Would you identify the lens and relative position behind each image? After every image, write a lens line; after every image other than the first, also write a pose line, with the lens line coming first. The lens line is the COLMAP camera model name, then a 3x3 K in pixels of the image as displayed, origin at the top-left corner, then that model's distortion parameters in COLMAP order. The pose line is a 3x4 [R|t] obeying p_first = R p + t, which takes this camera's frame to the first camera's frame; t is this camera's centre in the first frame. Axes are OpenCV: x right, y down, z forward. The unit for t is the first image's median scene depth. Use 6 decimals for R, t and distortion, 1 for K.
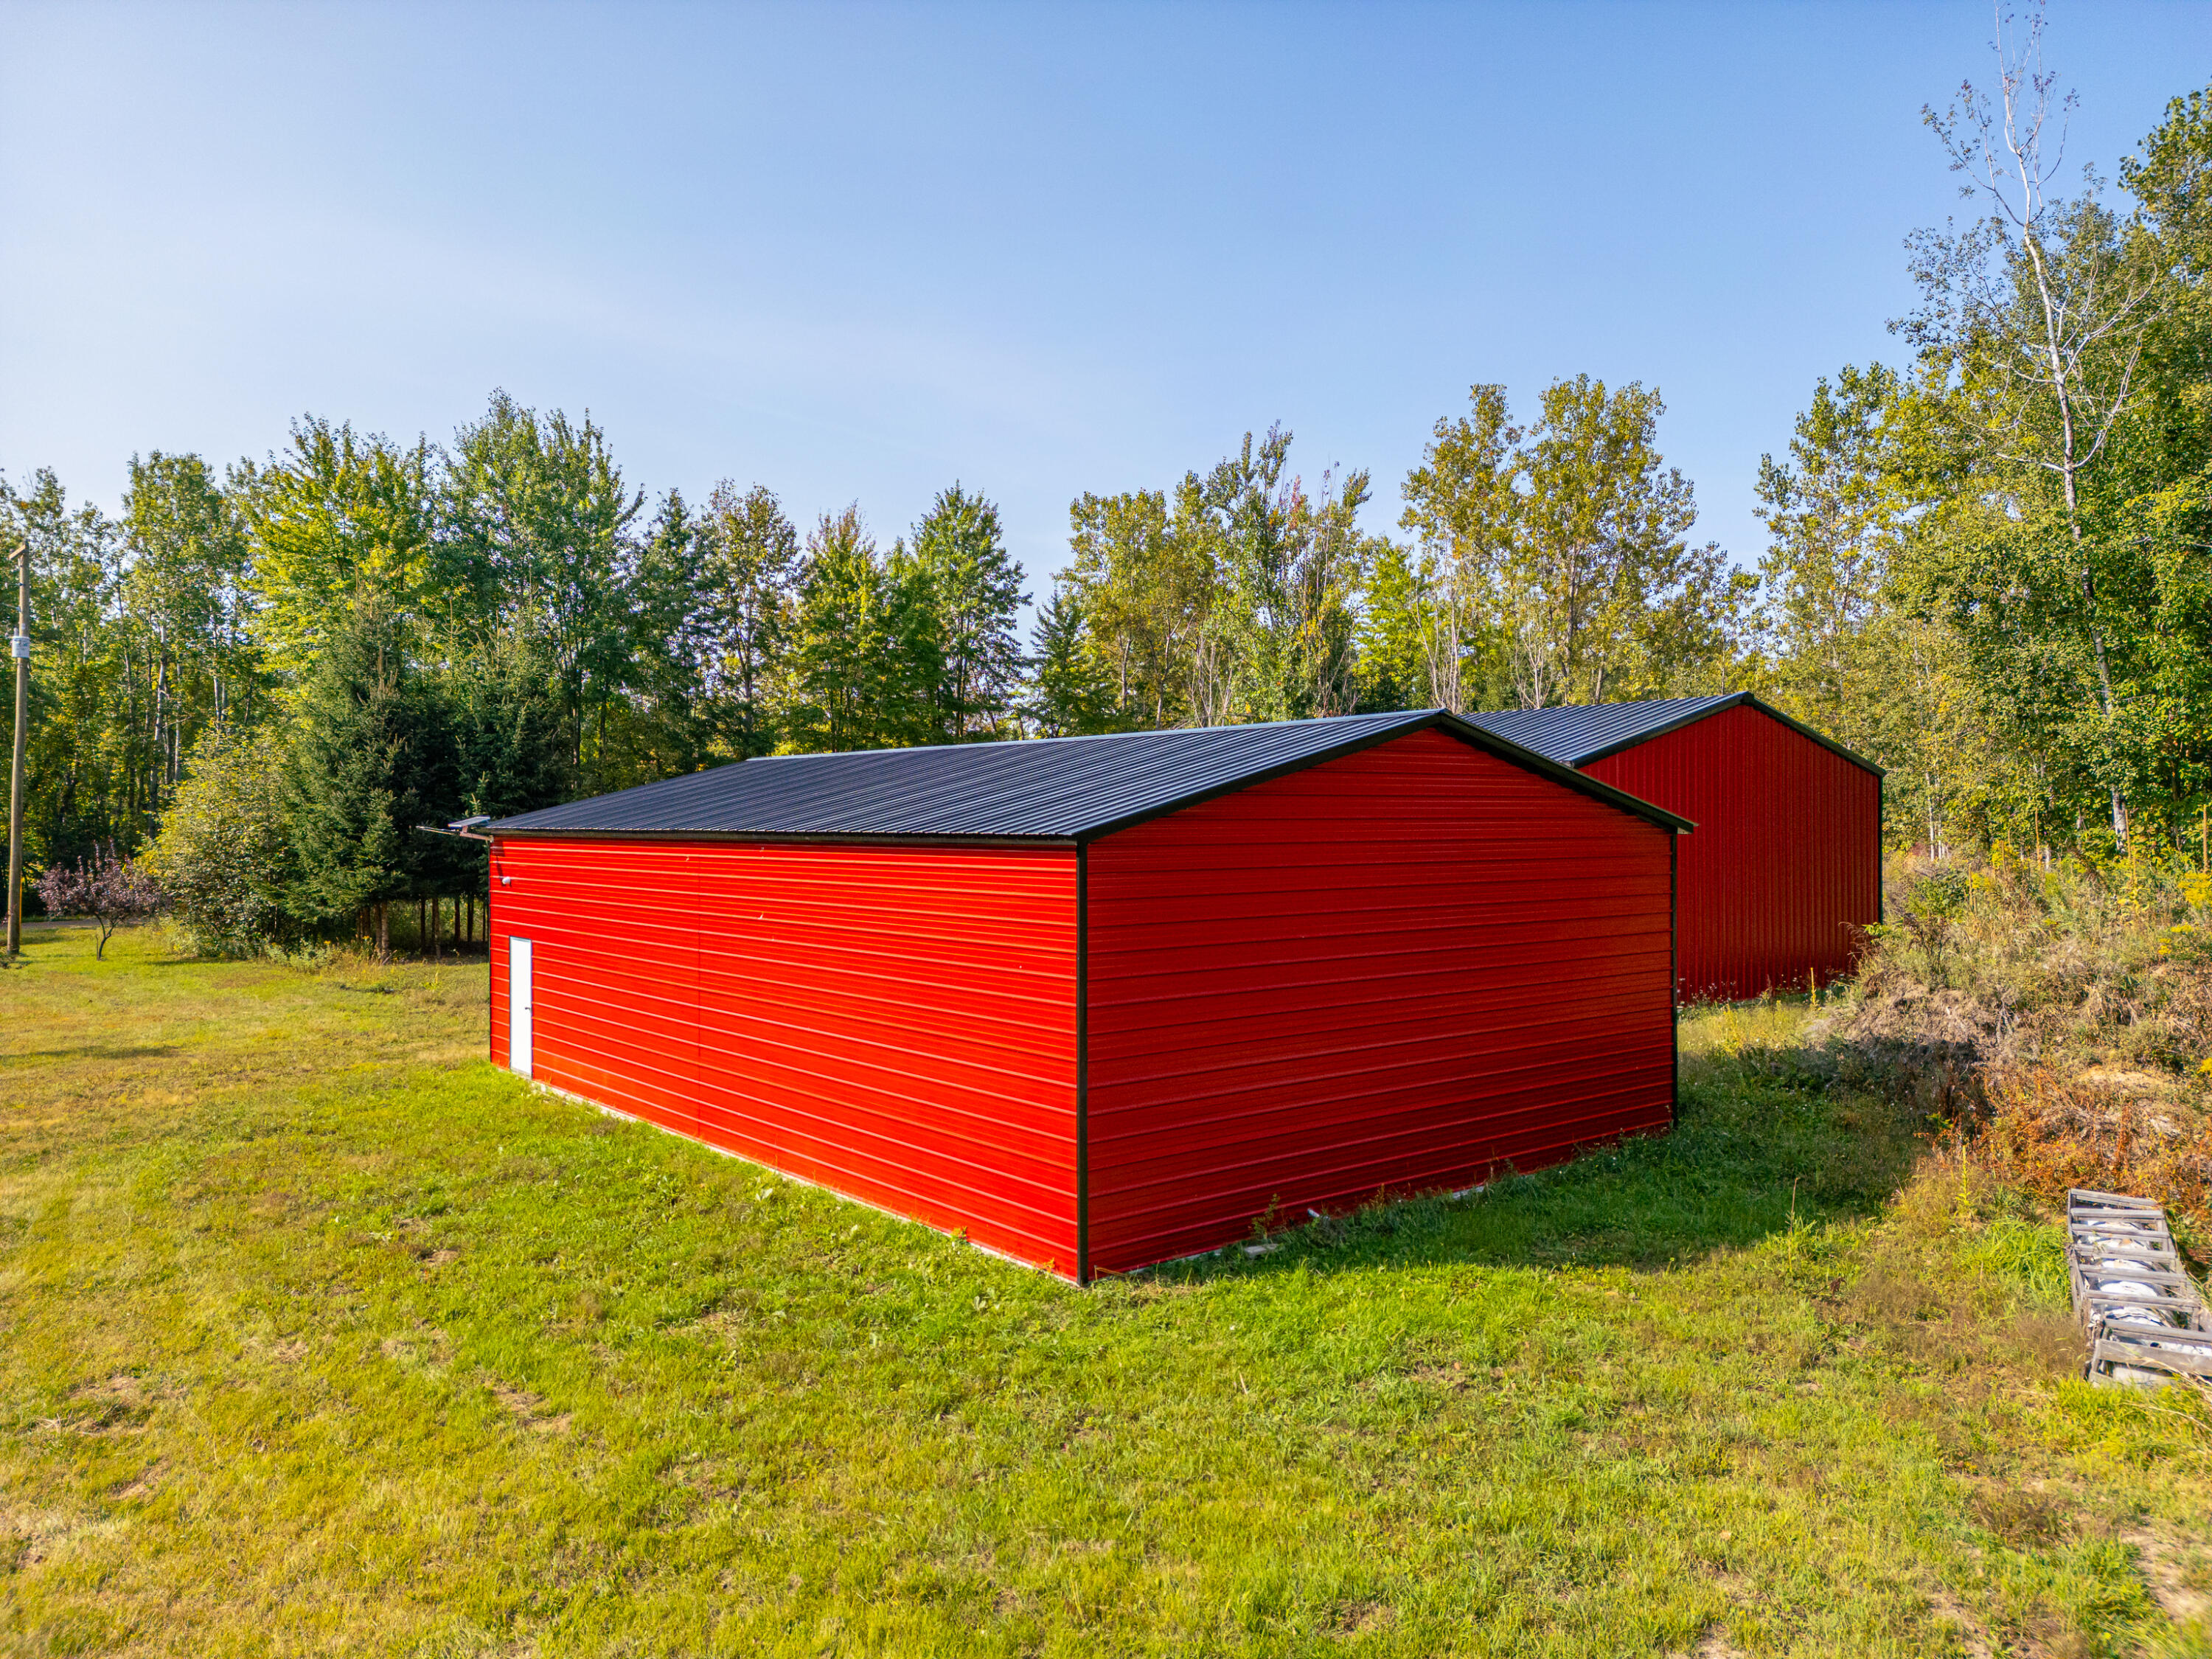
lens RADIAL K [[1559.8, 0, 1104.8], [0, 1559.8, 821.2], [0, 0, 1]] dist [0.073805, -0.064681]
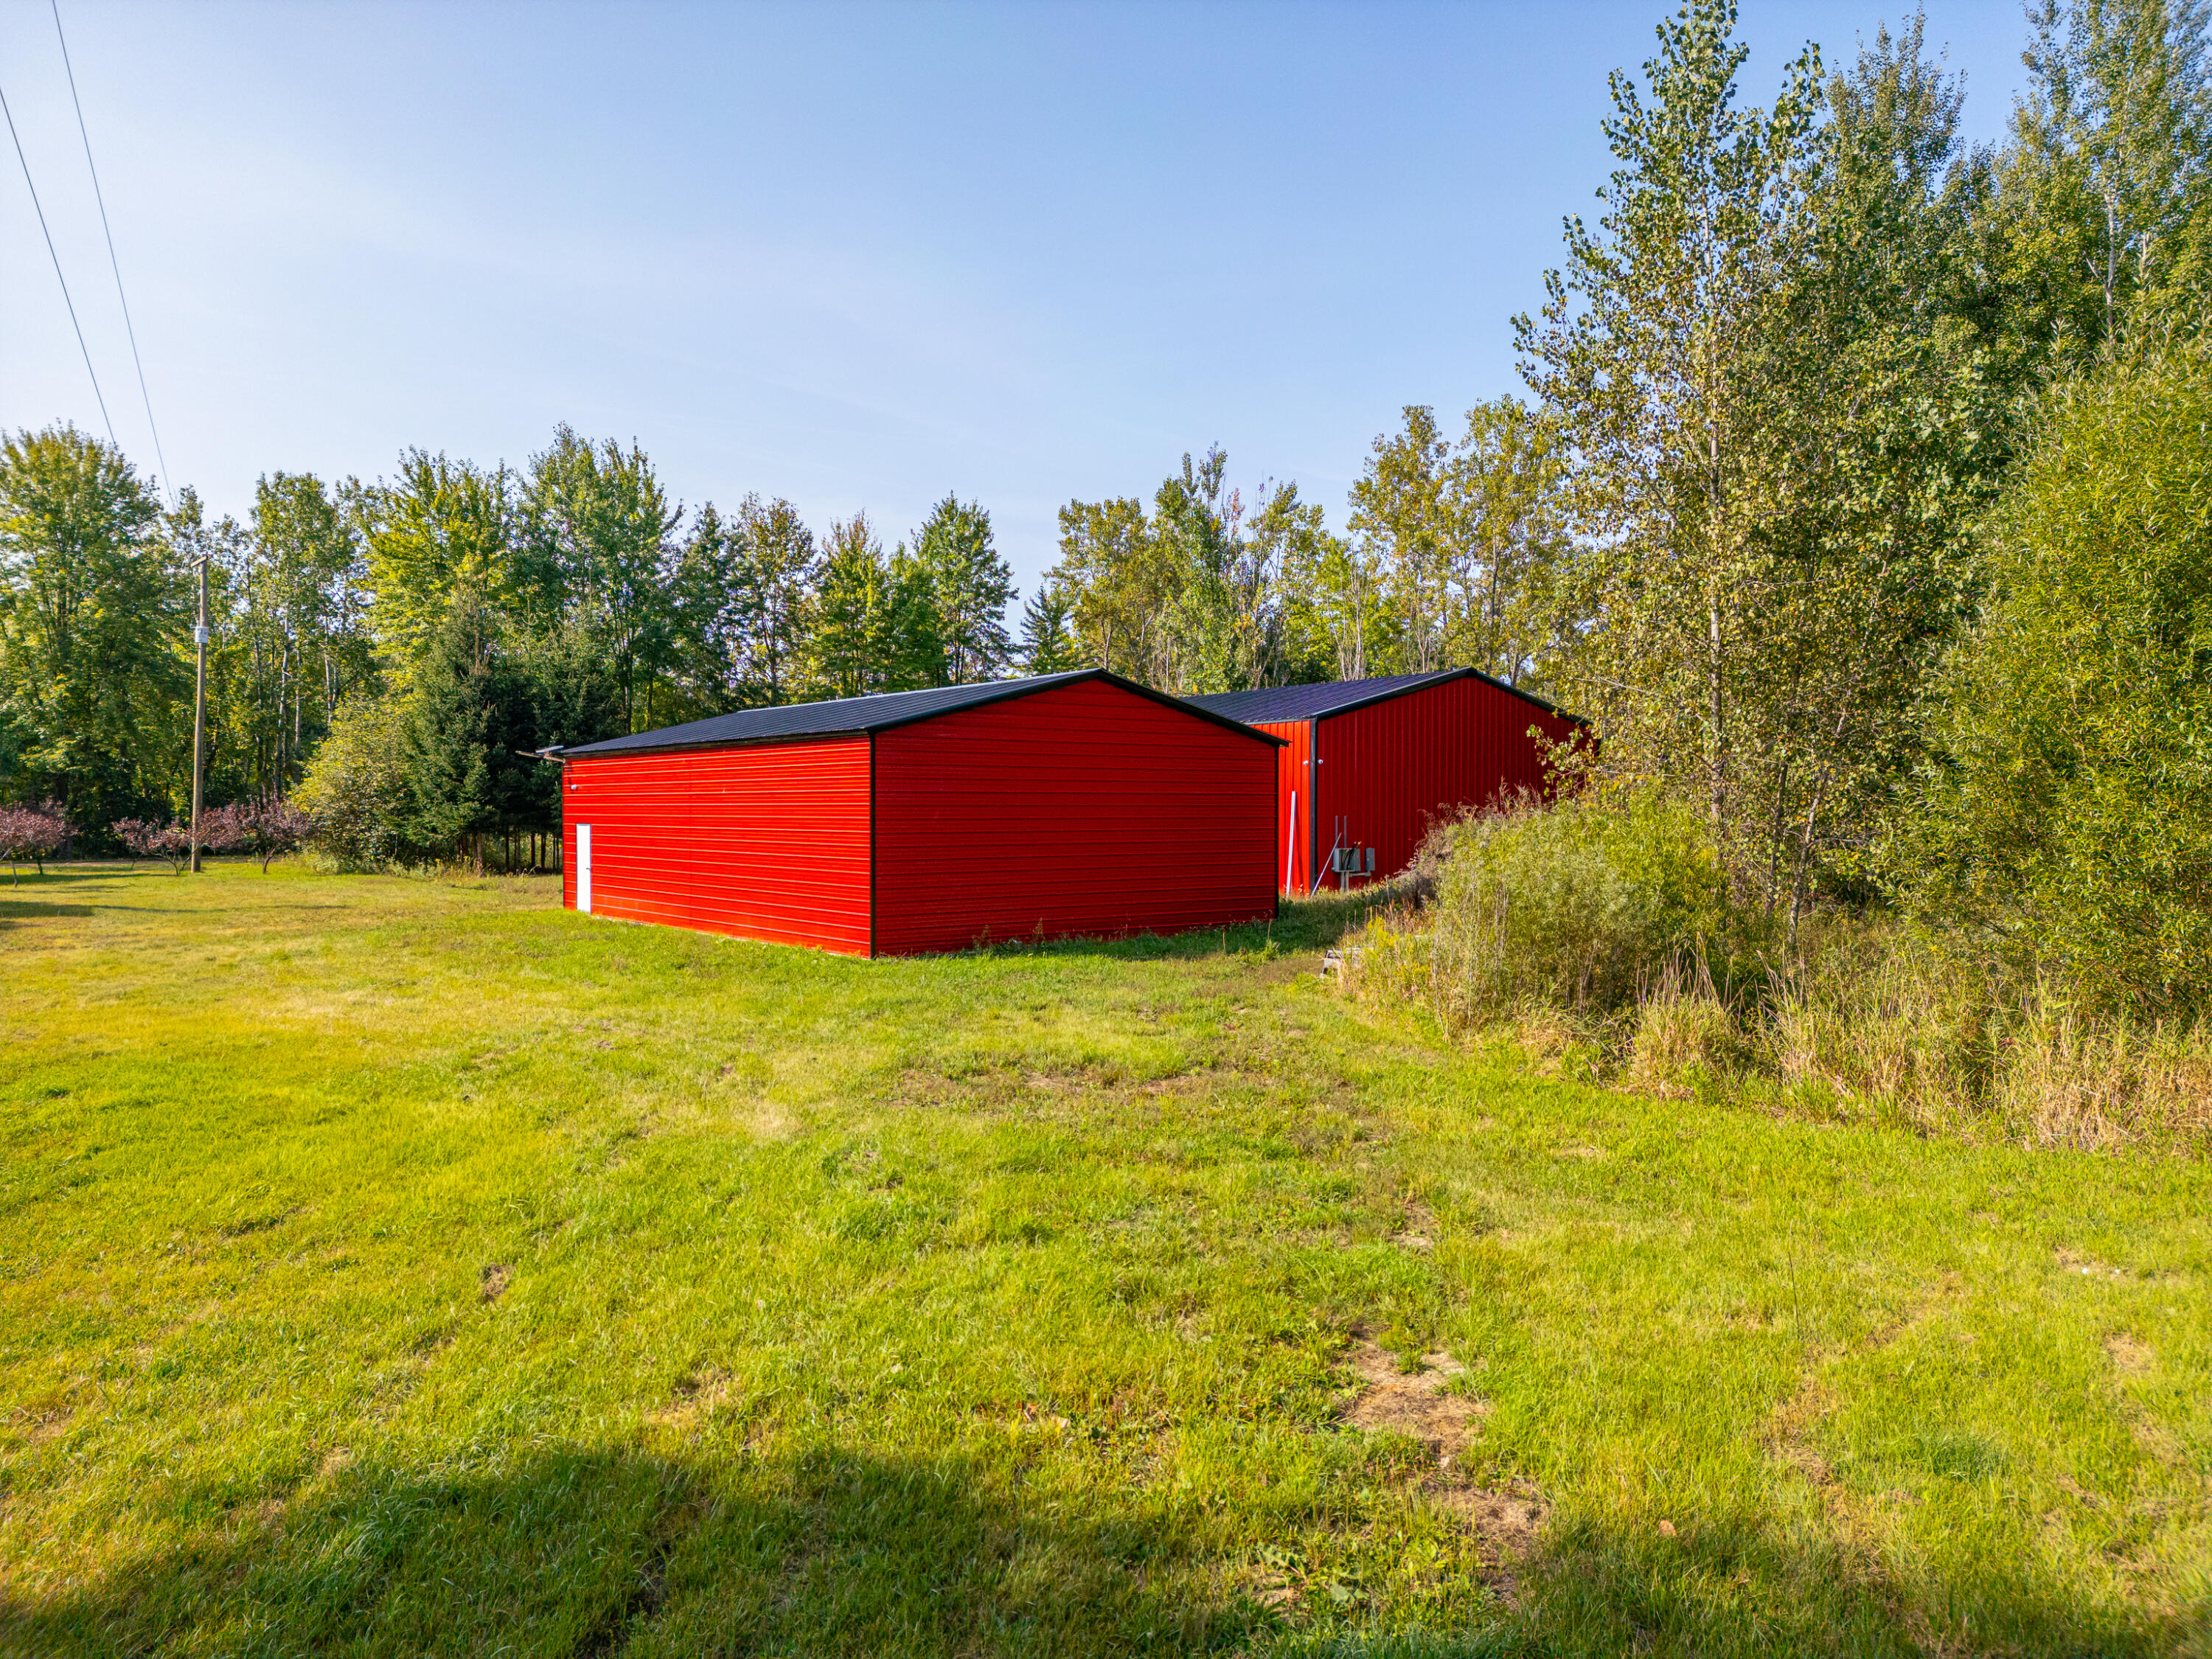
lens RADIAL K [[1559.8, 0, 1109.9], [0, 1559.8, 833.2], [0, 0, 1]] dist [0.073805, -0.064681]
pose [[0.999519, 0.003057, -0.030867, 0.065404], [-0.002634, 0.999902, 0.013729, 0.021303], [0.030906, -0.013641, 0.999429, -0.178531]]
